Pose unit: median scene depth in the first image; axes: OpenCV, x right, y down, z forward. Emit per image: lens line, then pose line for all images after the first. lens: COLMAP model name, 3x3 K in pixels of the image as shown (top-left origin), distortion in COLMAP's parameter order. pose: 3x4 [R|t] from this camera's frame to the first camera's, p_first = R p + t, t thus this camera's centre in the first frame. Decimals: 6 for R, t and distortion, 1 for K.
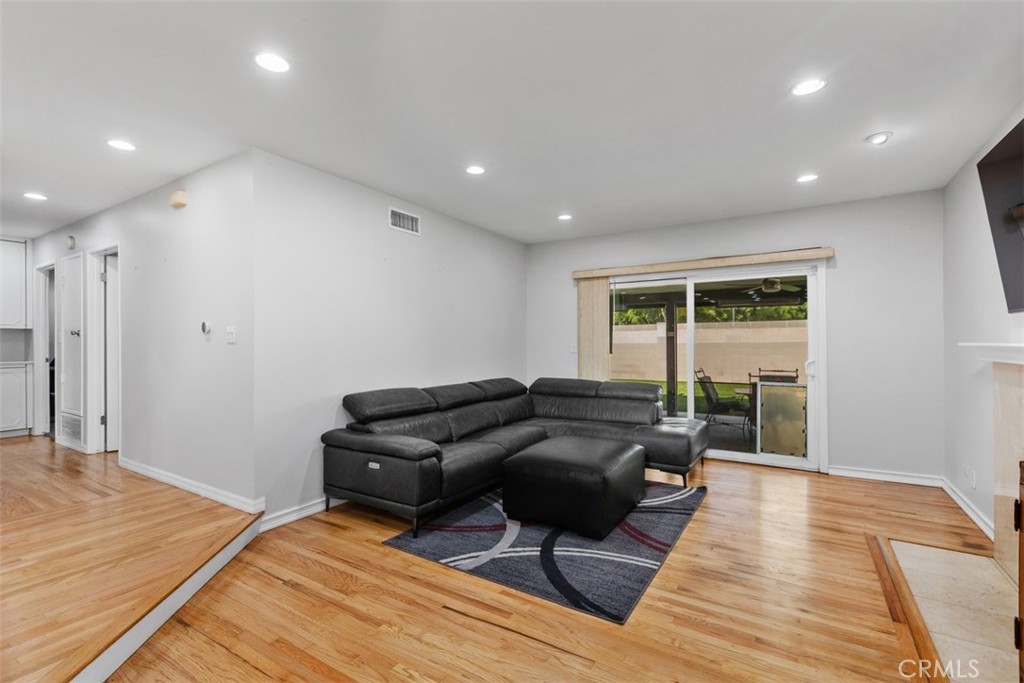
lens RADIAL K [[458.2, 0, 513.7], [0, 458.2, 340.3], [0, 0, 1]] dist [0.003863, -0.001705]
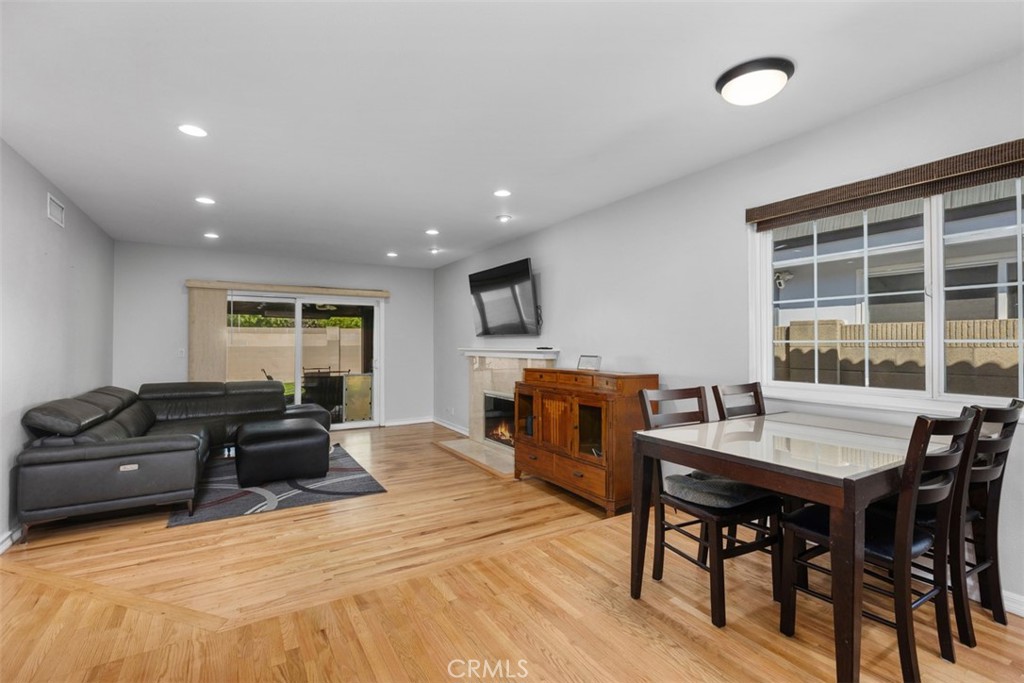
lens RADIAL K [[458.2, 0, 513.9], [0, 458.2, 340.6], [0, 0, 1]] dist [0.003863, -0.001705]
pose [[0.450220, 0.013241, 0.892819, -0.846365], [-0.007611, 0.999911, -0.010991, -0.010263], [-0.892885, -0.001847, 0.450281, -0.248147]]
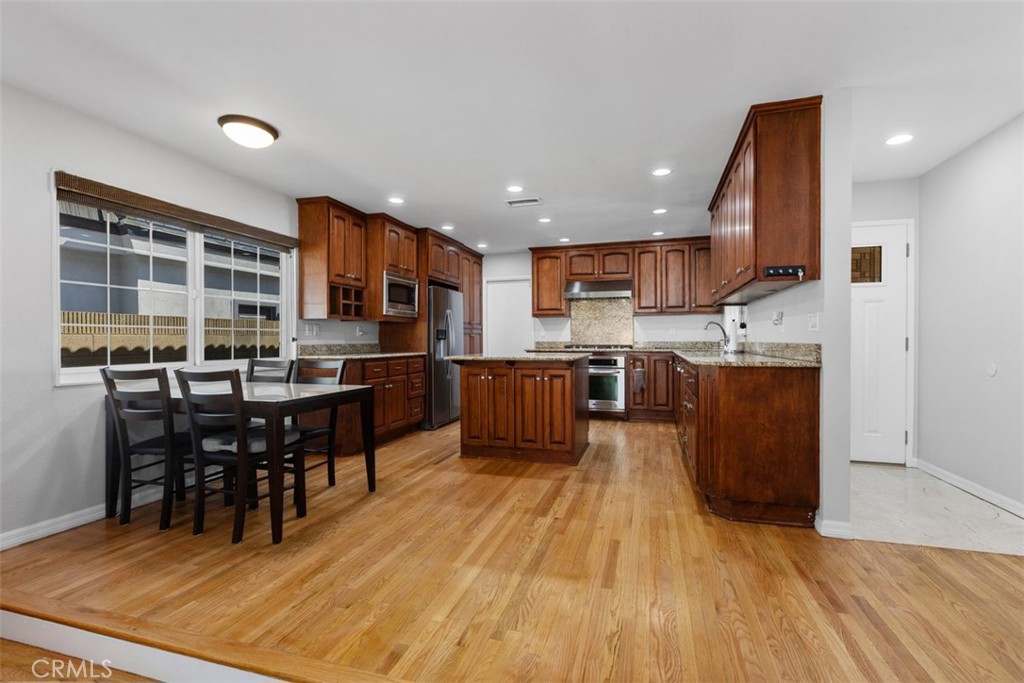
lens RADIAL K [[458.2, 0, 515.8], [0, 458.2, 340.7], [0, 0, 1]] dist [0.003863, -0.001705]
pose [[-0.966278, 0.008296, -0.257367, -0.355315], [0.008972, 0.999959, -0.001453, 0.017429], [0.257345, -0.003713, -0.966313, 0.758019]]
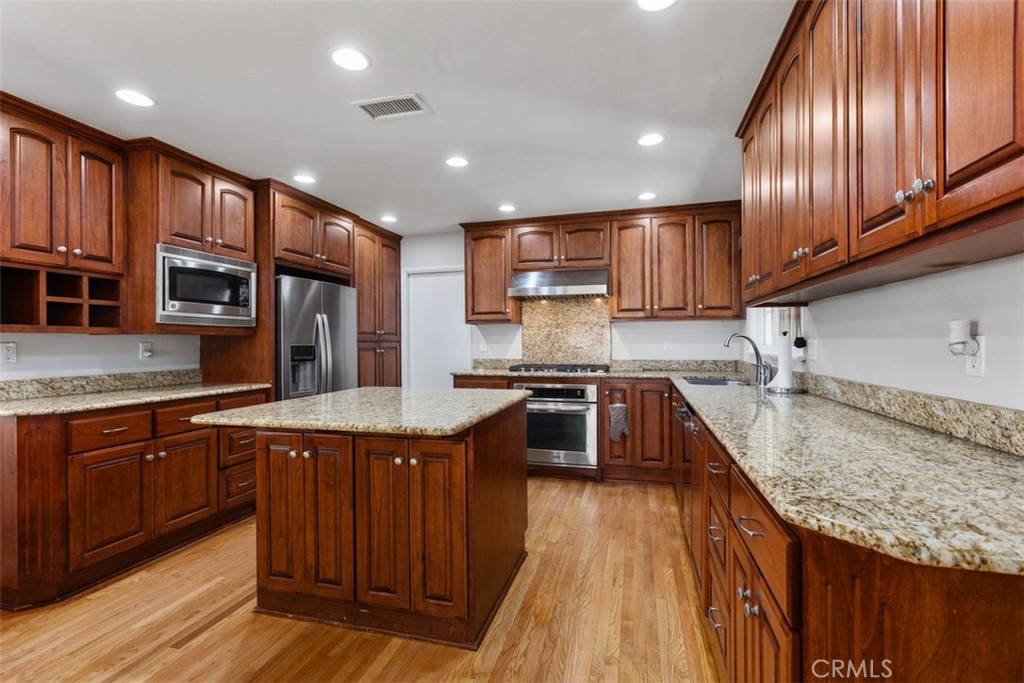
lens RADIAL K [[458.2, 0, 517.5], [0, 458.2, 344.6], [0, 0, 1]] dist [0.003863, -0.001705]
pose [[-0.958193, 0.011823, -0.285878, -0.720209], [0.011856, 0.999928, 0.001614, -0.029939], [0.285877, -0.001843, -0.958265, 0.167938]]
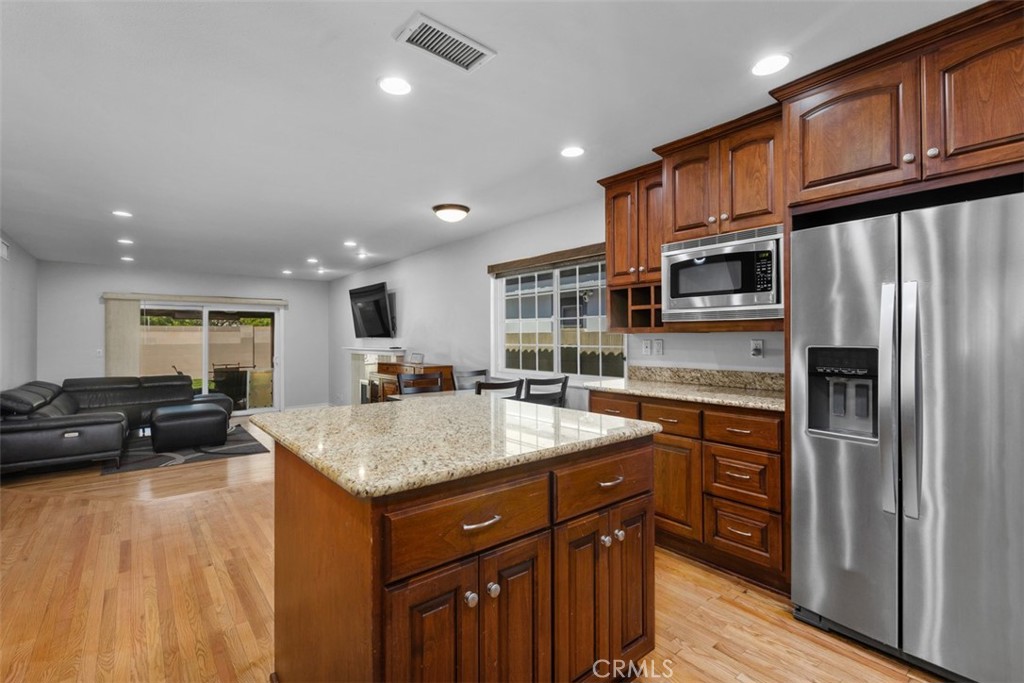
lens RADIAL K [[458.2, 0, 510.4], [0, 458.2, 334.9], [0, 0, 1]] dist [0.003863, -0.001705]
pose [[0.329820, 0.010337, 0.943987, -1.251273], [-0.002577, 0.999946, -0.010050, -0.041774], [-0.944040, 0.000882, 0.329829, -0.846540]]
